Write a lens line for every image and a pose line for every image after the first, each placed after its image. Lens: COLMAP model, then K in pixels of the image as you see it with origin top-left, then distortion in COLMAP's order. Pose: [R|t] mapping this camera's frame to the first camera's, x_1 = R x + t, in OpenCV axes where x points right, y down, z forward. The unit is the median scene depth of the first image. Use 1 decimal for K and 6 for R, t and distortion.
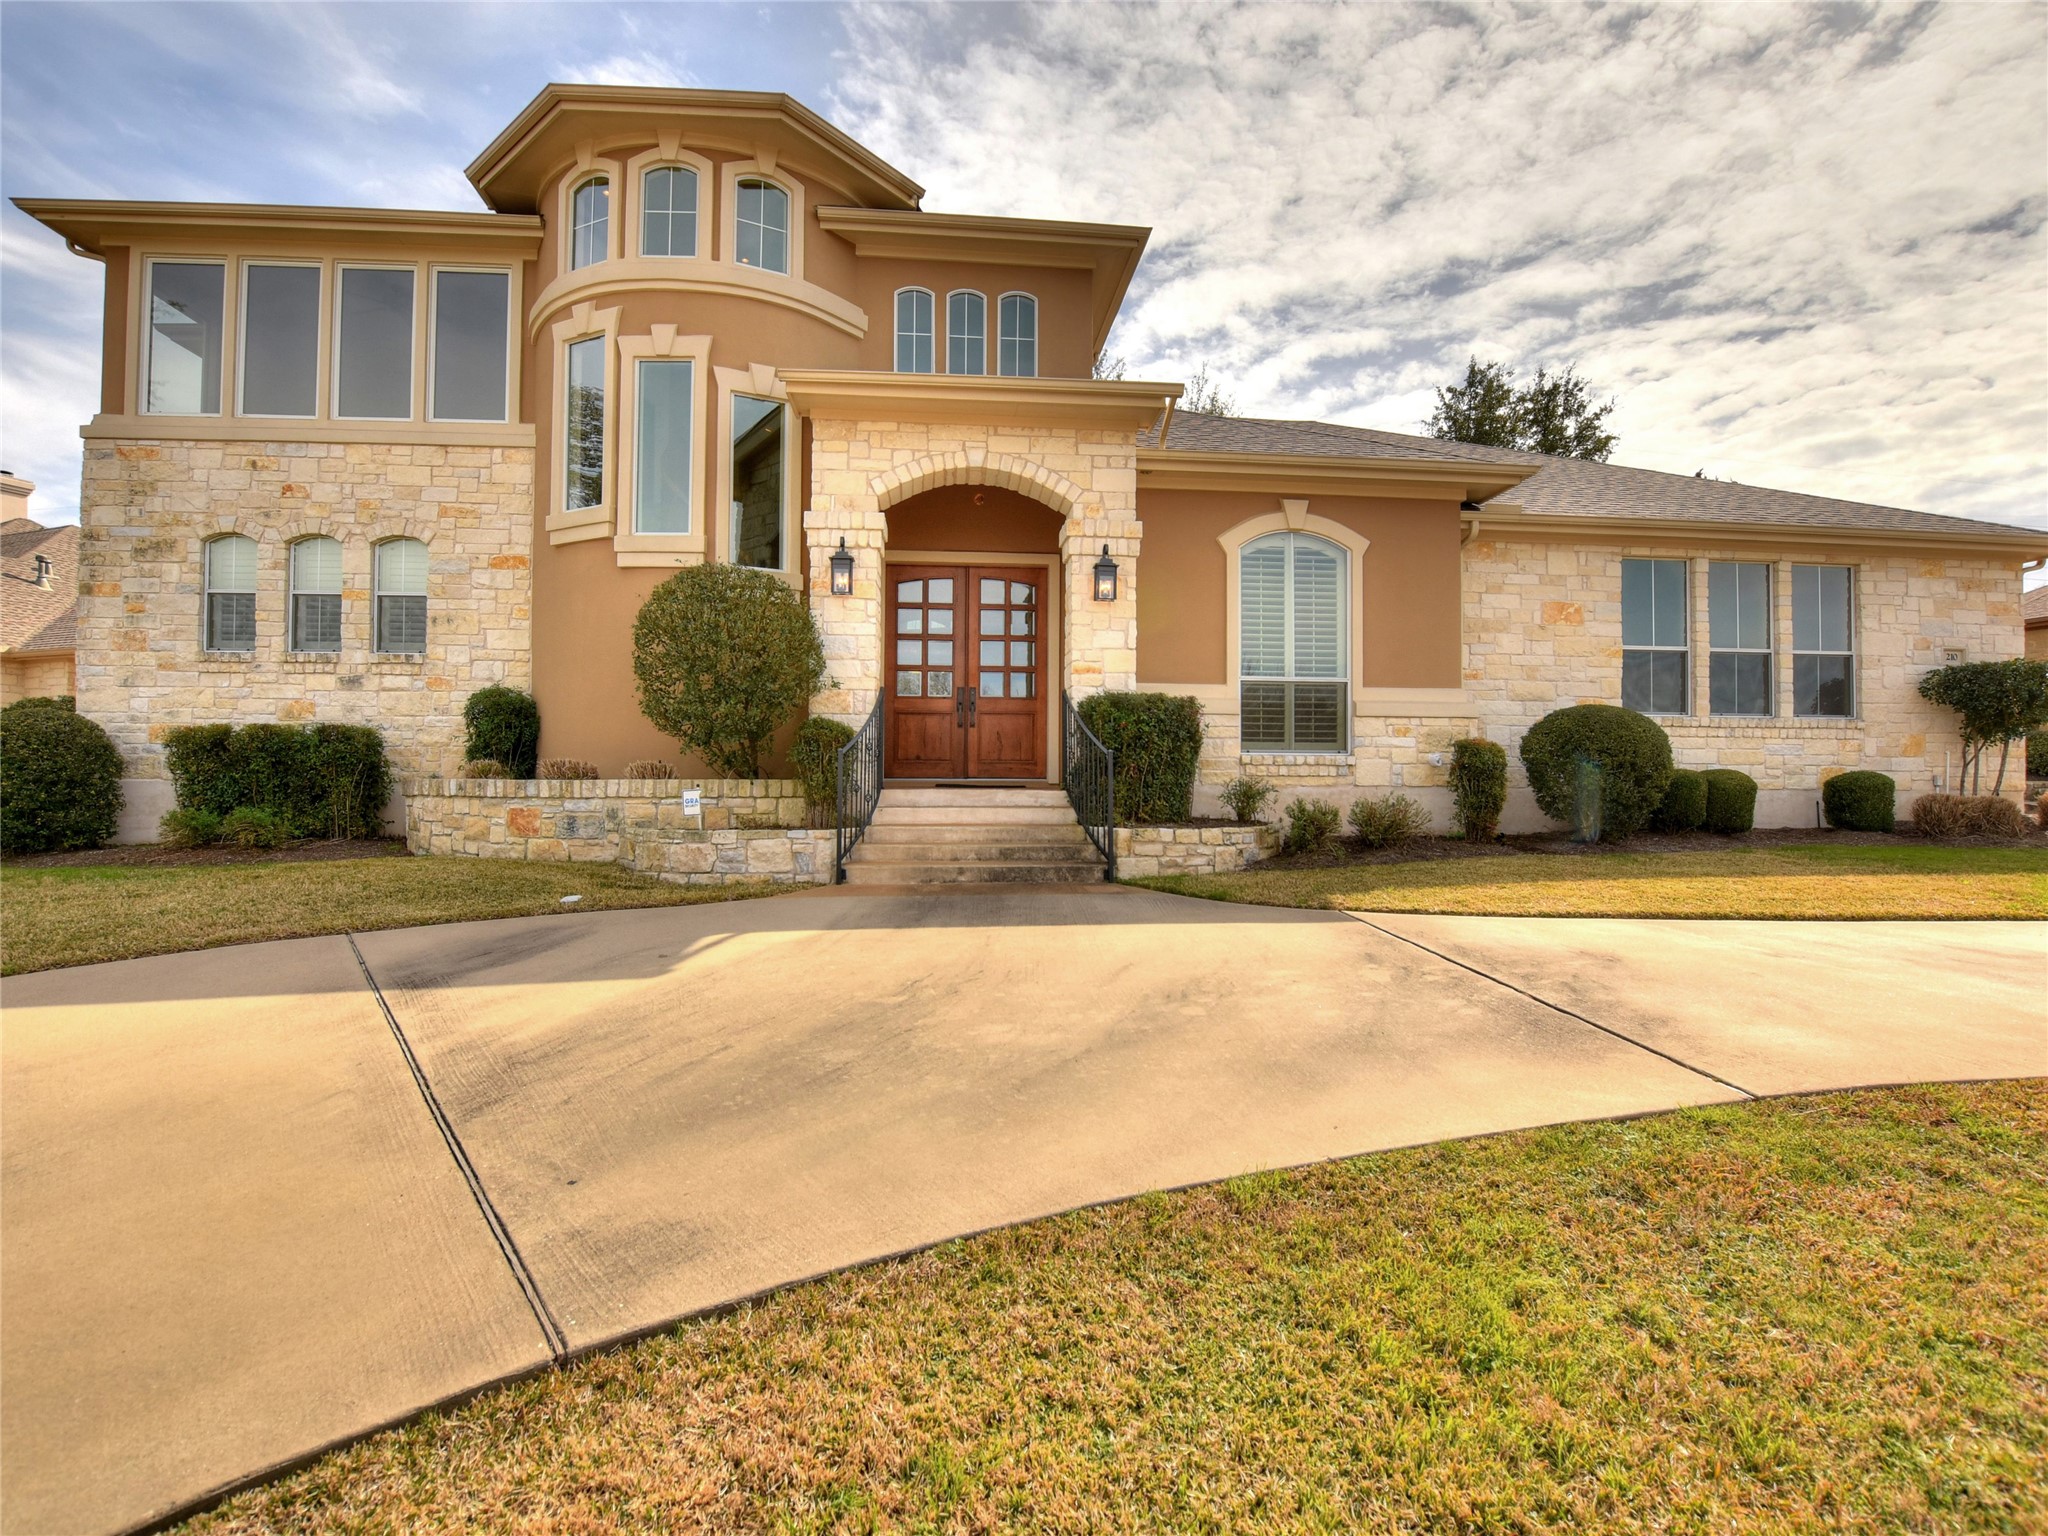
lens RADIAL K [[1036.0, 0, 1018.2], [0, 1036.0, 775.5], [0, 0, 1]] dist [-0.035918, 0.006266]
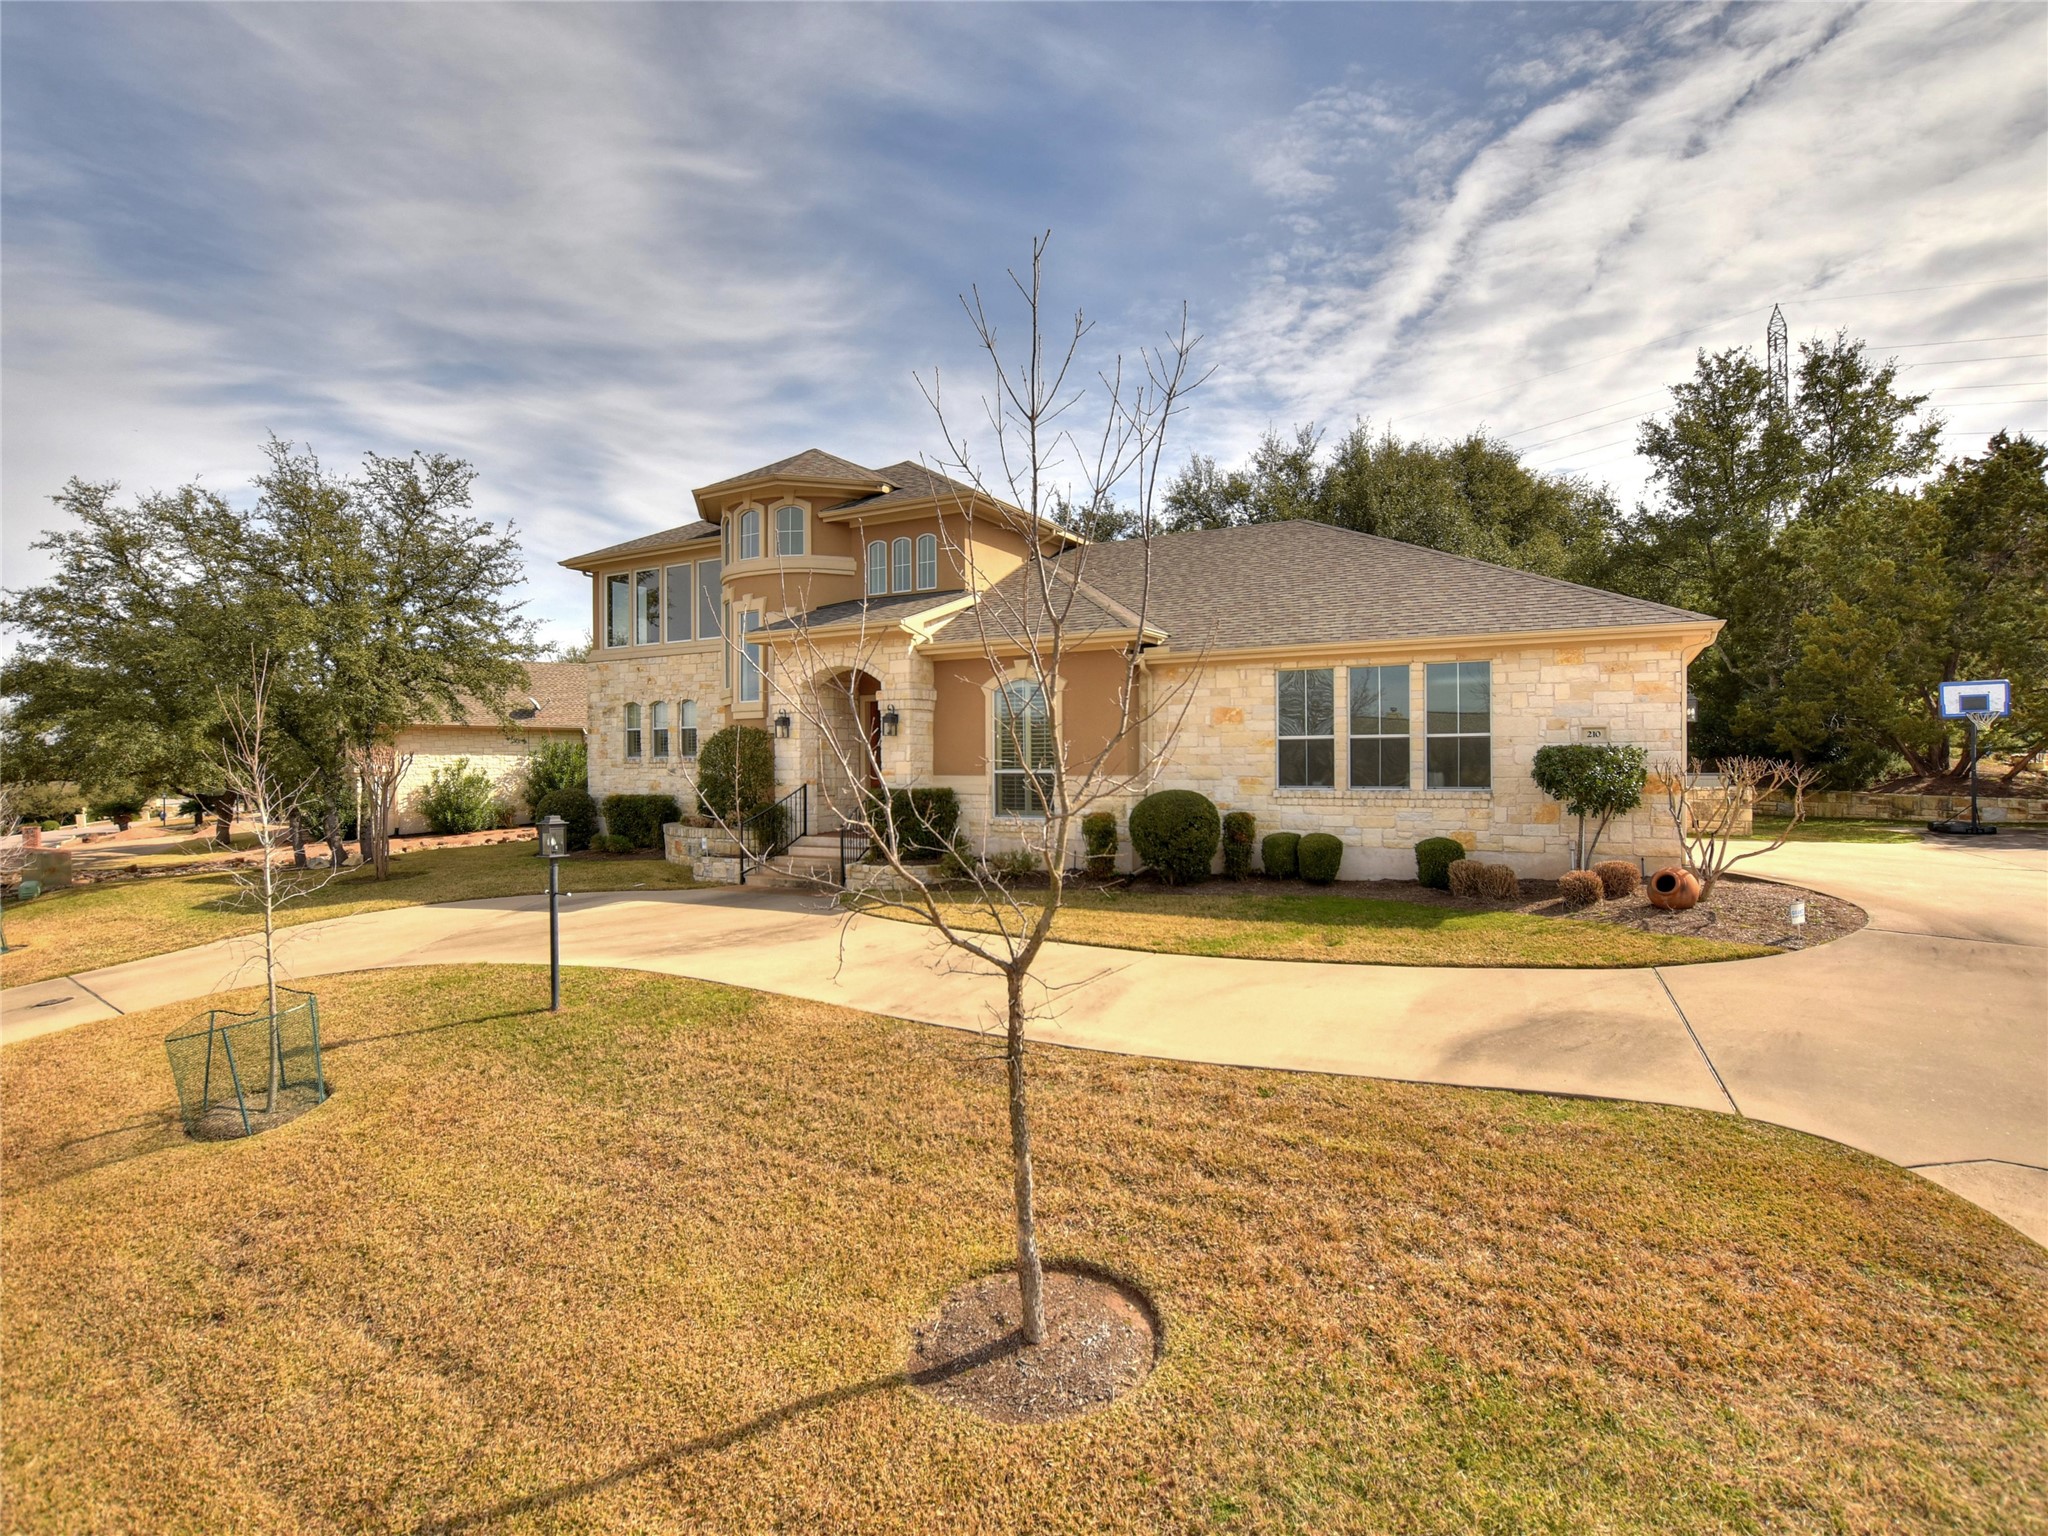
lens RADIAL K [[1036.0, 0, 1018.2], [0, 1036.0, 775.5], [0, 0, 1]] dist [-0.035918, 0.006266]
pose [[0.818835, -0.004333, -0.574013, 1.106057], [0.016358, 0.999742, 0.015788, -0.105122], [0.573796, -0.022318, 0.818694, -0.301523]]
